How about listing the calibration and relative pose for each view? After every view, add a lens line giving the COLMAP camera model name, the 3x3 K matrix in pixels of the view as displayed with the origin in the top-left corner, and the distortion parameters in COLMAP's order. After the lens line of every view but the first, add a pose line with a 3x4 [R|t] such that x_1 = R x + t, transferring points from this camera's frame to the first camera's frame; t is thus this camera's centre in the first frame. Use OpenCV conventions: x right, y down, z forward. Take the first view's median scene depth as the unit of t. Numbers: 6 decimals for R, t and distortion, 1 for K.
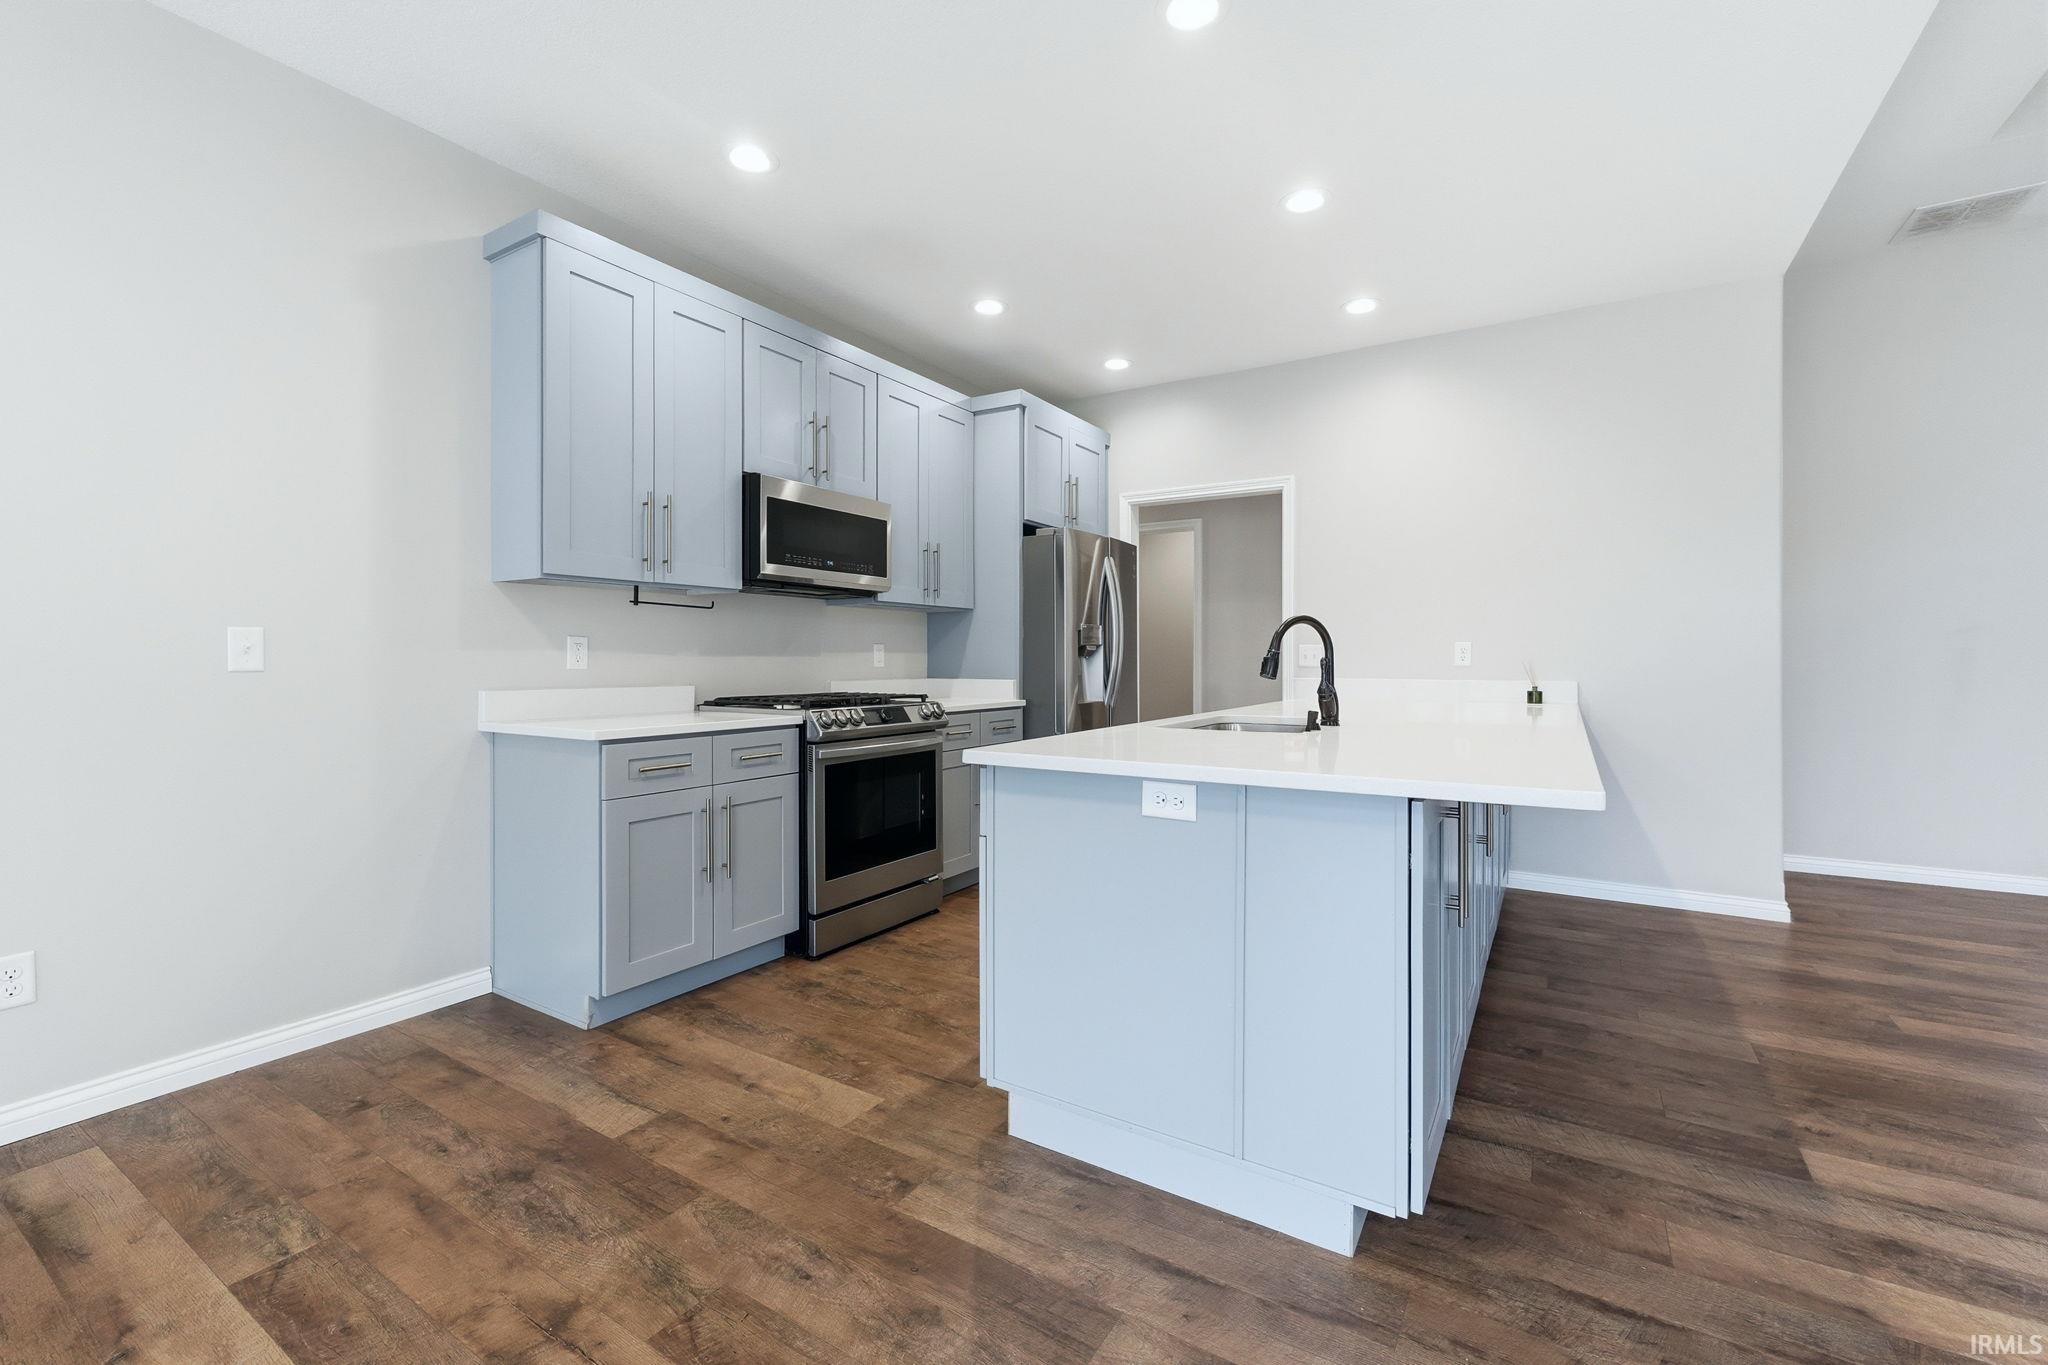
lens RADIAL K [[858.8, 0, 1027.3], [0, 858.8, 666.7], [0, 0, 1]] dist [-0.003224, 0.000592]
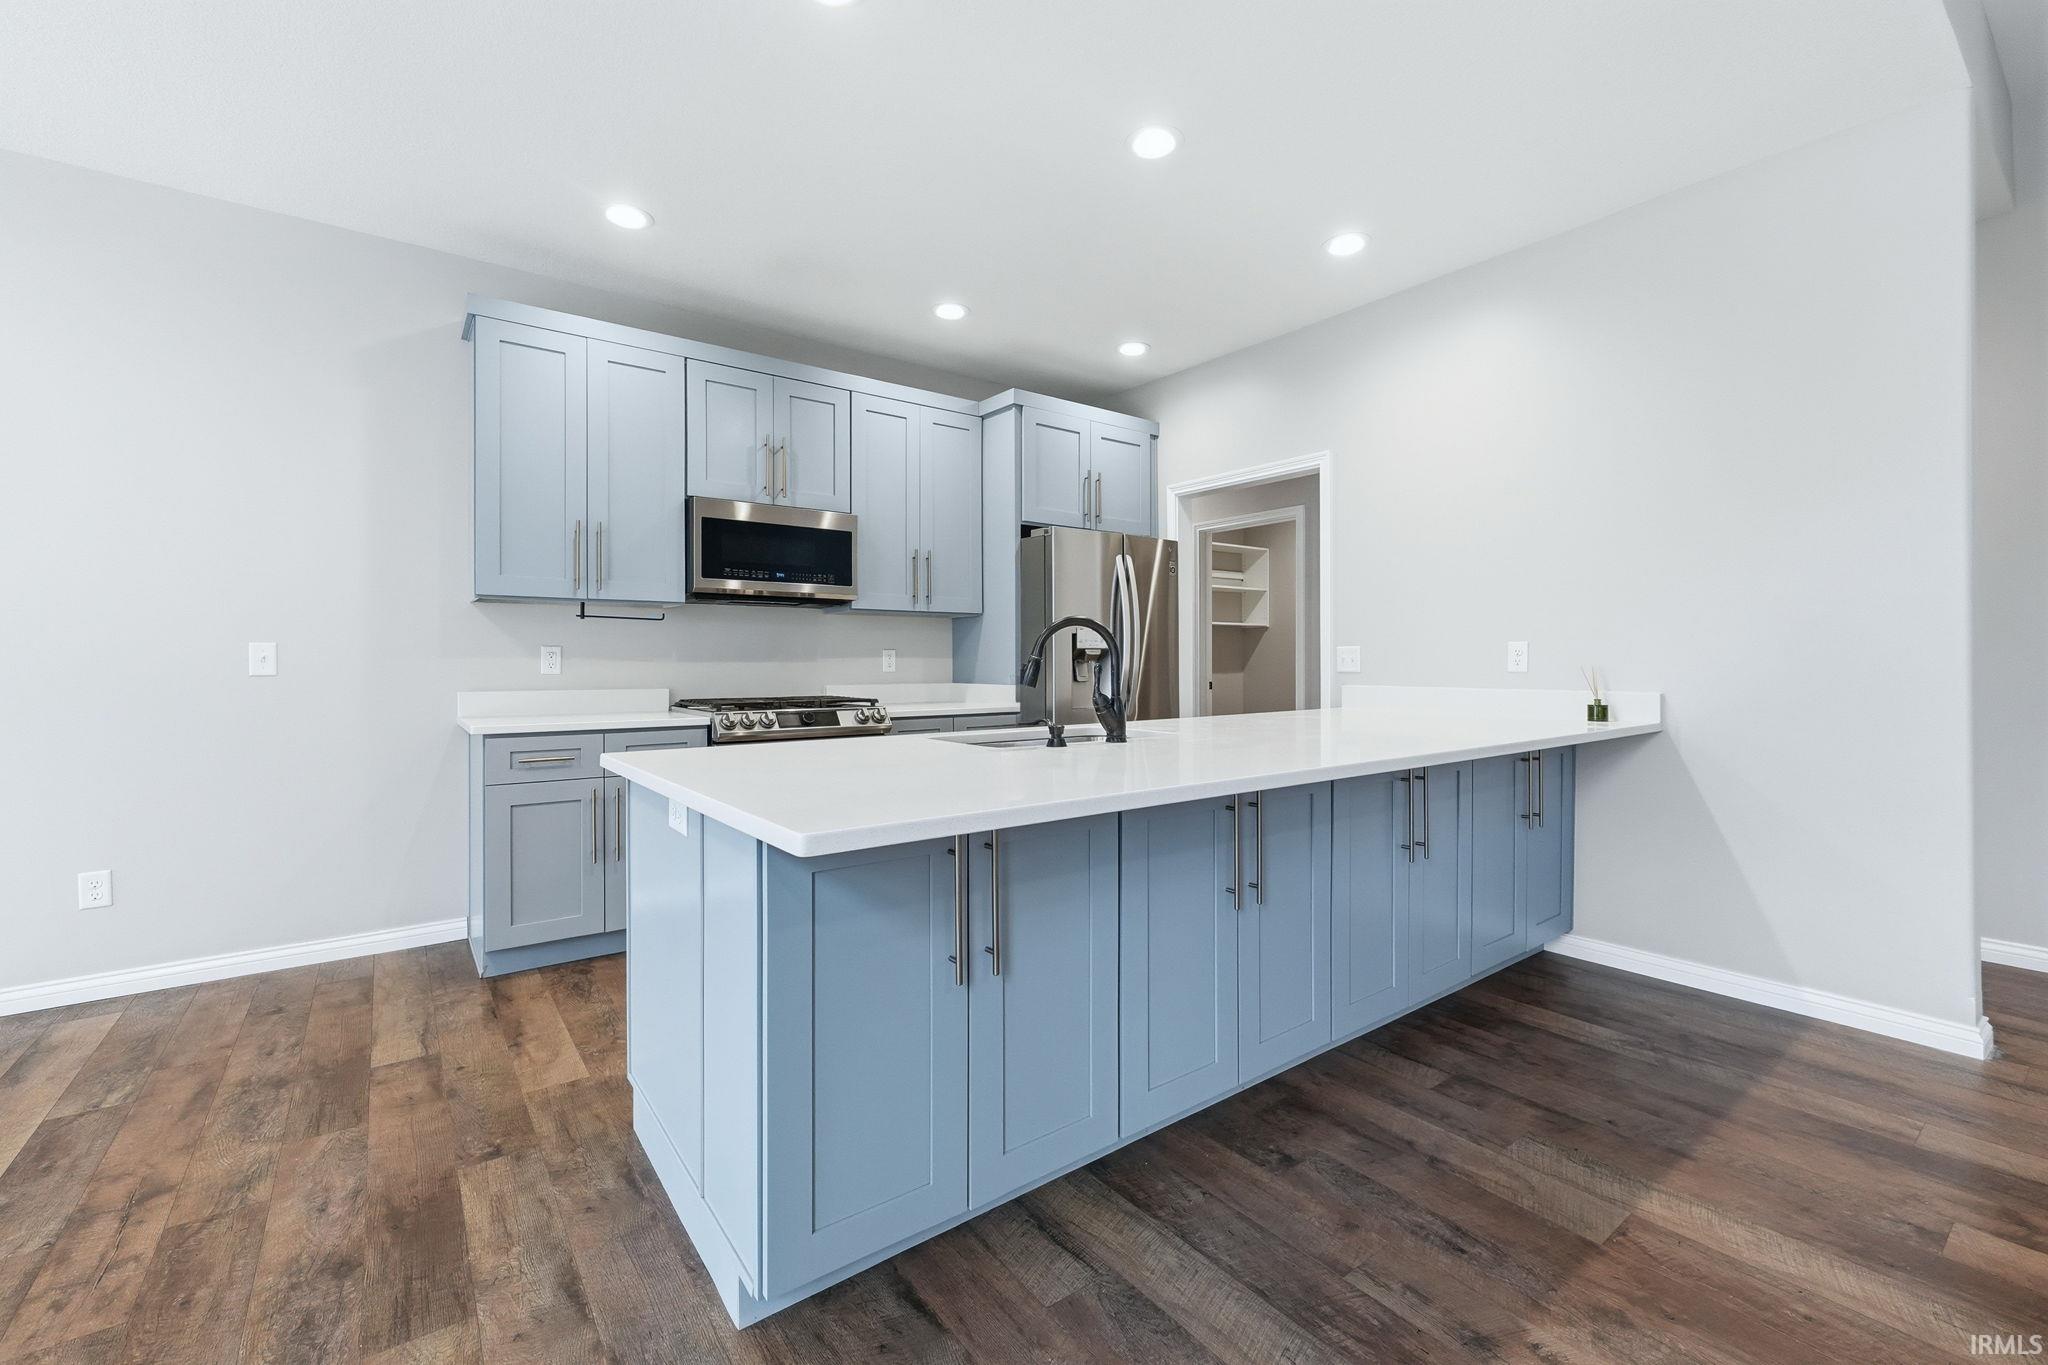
lens RADIAL K [[858.8, 0, 1025.3], [0, 858.8, 663.3], [0, 0, 1]] dist [-0.003224, 0.000592]
pose [[0.933468, -0.001555, -0.358657, 0.516397], [-0.000978, 0.999976, -0.006880, -0.004004], [0.358659, 0.006773, 0.933444, 0.135100]]
